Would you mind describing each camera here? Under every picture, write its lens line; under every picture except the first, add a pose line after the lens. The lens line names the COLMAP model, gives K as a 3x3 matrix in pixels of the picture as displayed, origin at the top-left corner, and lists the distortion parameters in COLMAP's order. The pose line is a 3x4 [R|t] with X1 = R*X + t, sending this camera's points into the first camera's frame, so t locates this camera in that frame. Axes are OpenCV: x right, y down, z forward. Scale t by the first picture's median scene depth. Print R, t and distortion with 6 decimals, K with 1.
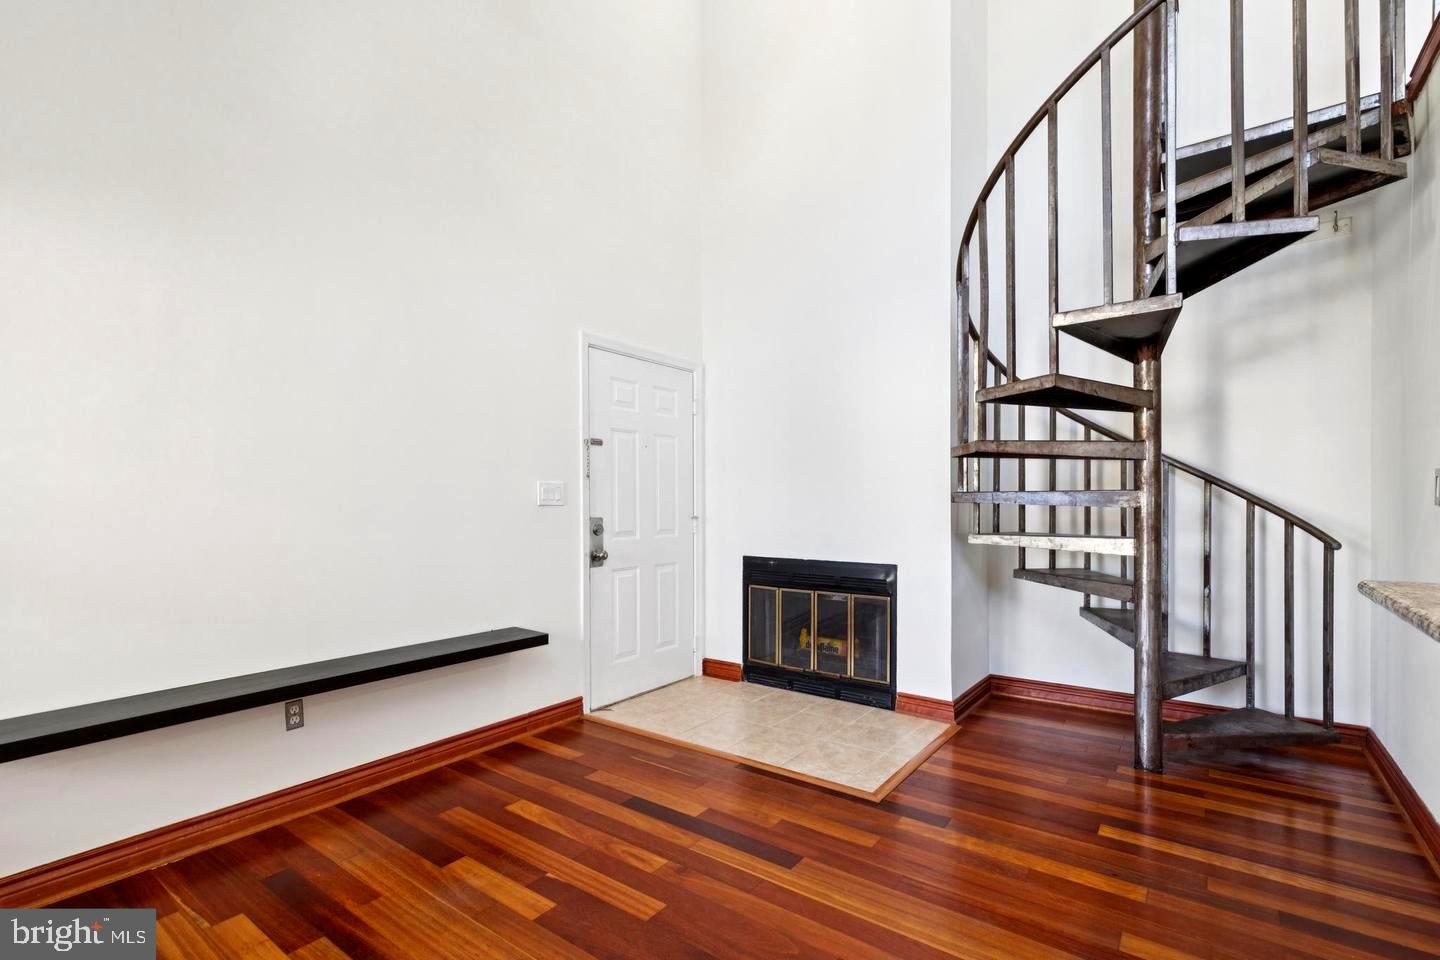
lens RADIAL K [[658.9, 0, 724.1], [0, 658.9, 501.1], [0, 0, 1]] dist [0.006004, 0.000134]
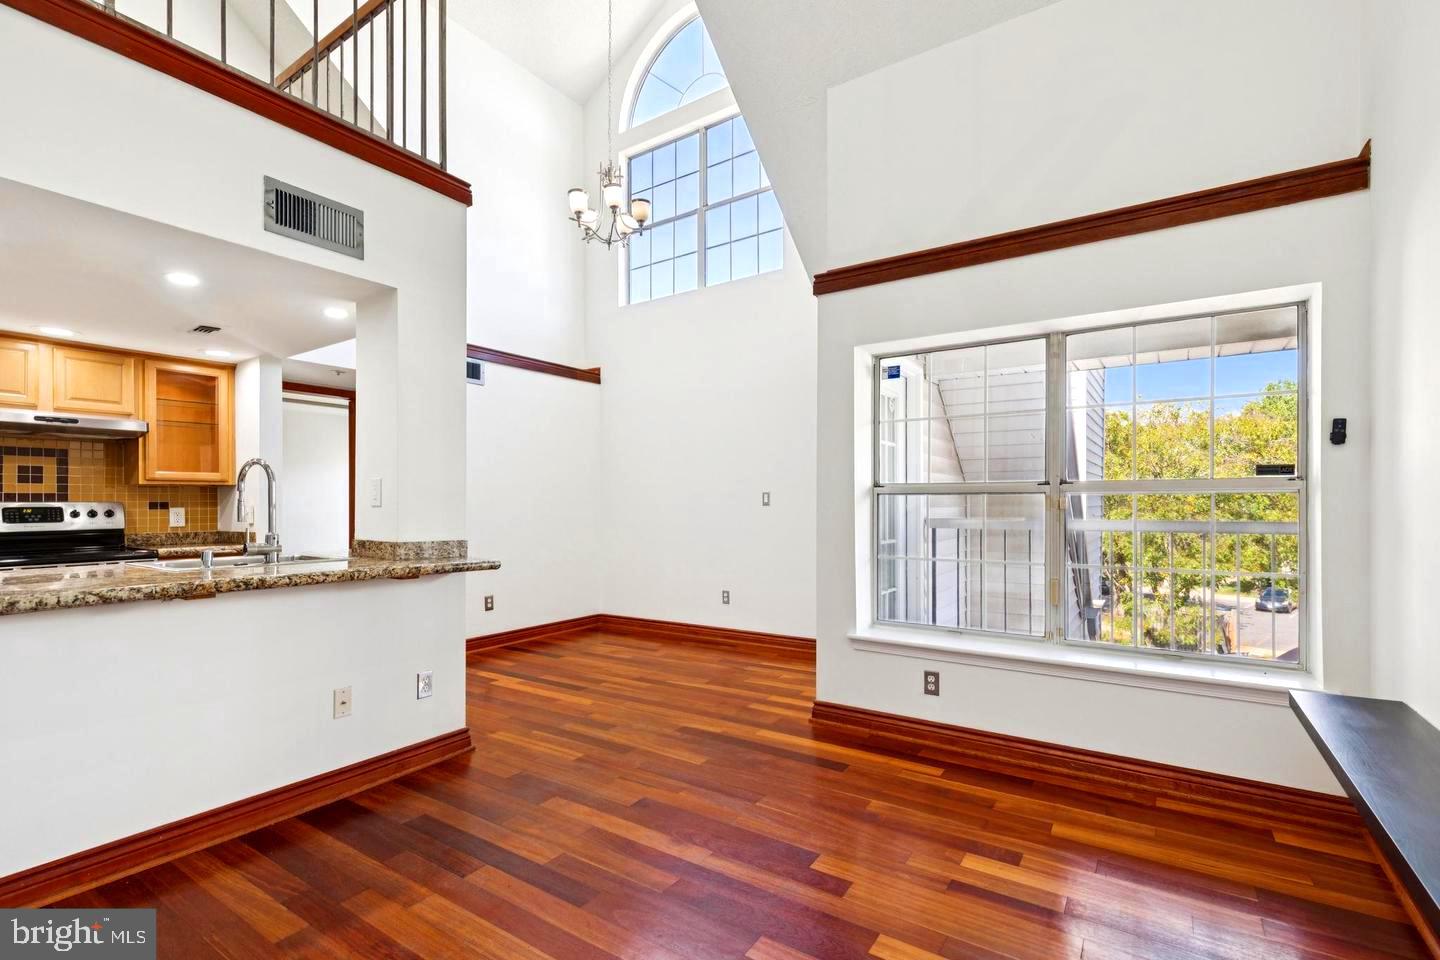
lens RADIAL K [[649.2, 0, 727.0], [0, 649.2, 504.8], [0, 0, 1]] dist [0.002900, 0.000289]
pose [[-0.998588, 0.008810, -0.052390, -0.012511], [0.008913, 0.999959, -0.001731, 0.001040], [0.052373, -0.002195, -0.998625, 0.970678]]
